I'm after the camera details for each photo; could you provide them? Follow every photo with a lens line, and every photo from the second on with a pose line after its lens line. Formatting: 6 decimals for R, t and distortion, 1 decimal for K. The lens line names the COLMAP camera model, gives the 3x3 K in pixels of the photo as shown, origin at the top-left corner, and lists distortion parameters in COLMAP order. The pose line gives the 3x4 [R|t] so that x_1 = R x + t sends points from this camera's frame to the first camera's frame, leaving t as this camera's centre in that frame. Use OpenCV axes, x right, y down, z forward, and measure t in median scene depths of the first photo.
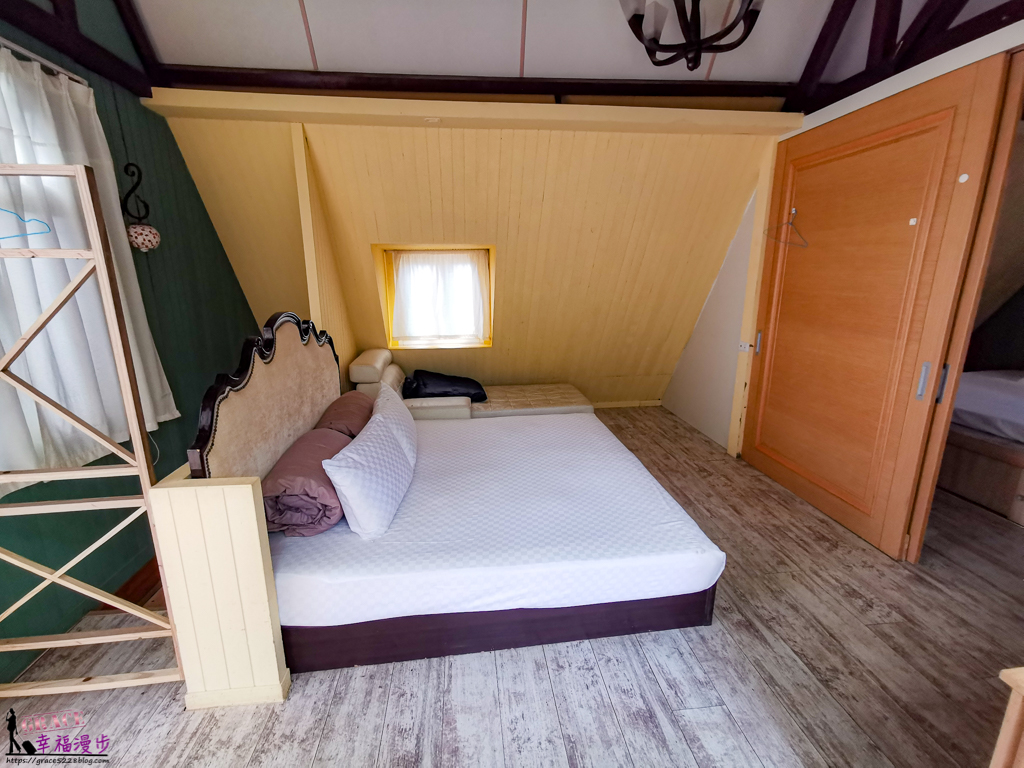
lens RADIAL K [[478.9, 0, 514.9], [0, 478.9, 394.5], [0, 0, 1]] dist [0.001115, 0.000685]
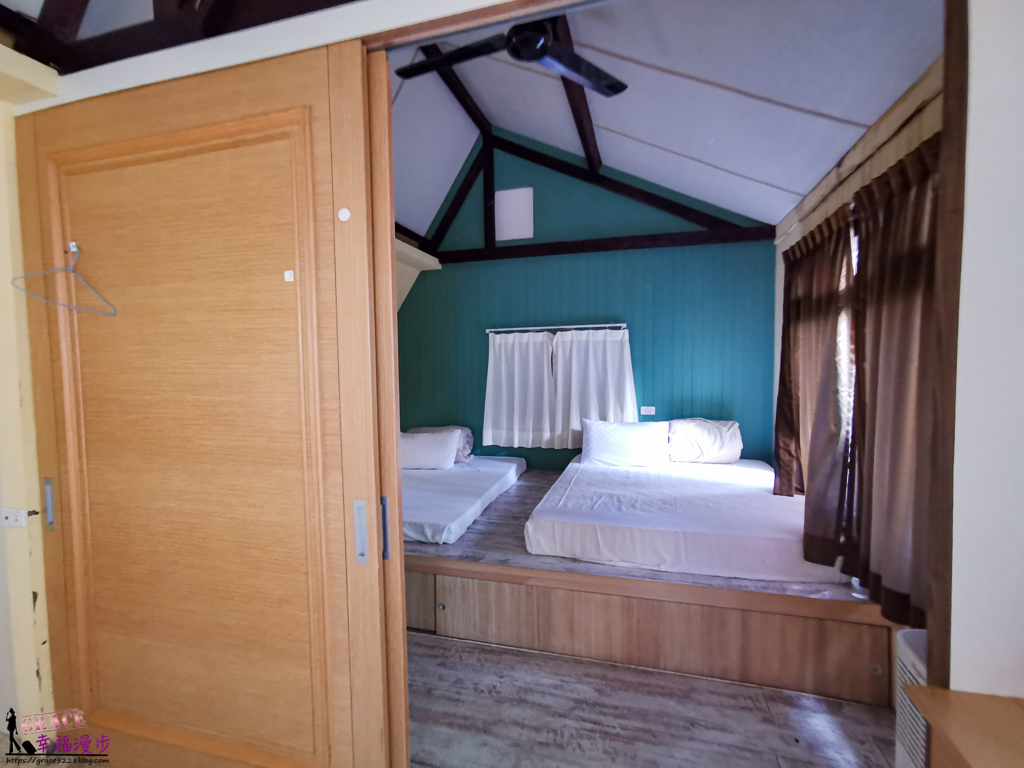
lens RADIAL K [[500.2, 0, 513.1], [0, 500.2, 390.2], [0, 0, 1]] dist [0.000970, -0.000063]
pose [[0.401823, -0.050936, 0.914300, 0.292288], [0.240860, 0.969173, -0.051862, -0.097661], [-0.883473, 0.241057, 0.401705, 0.432499]]
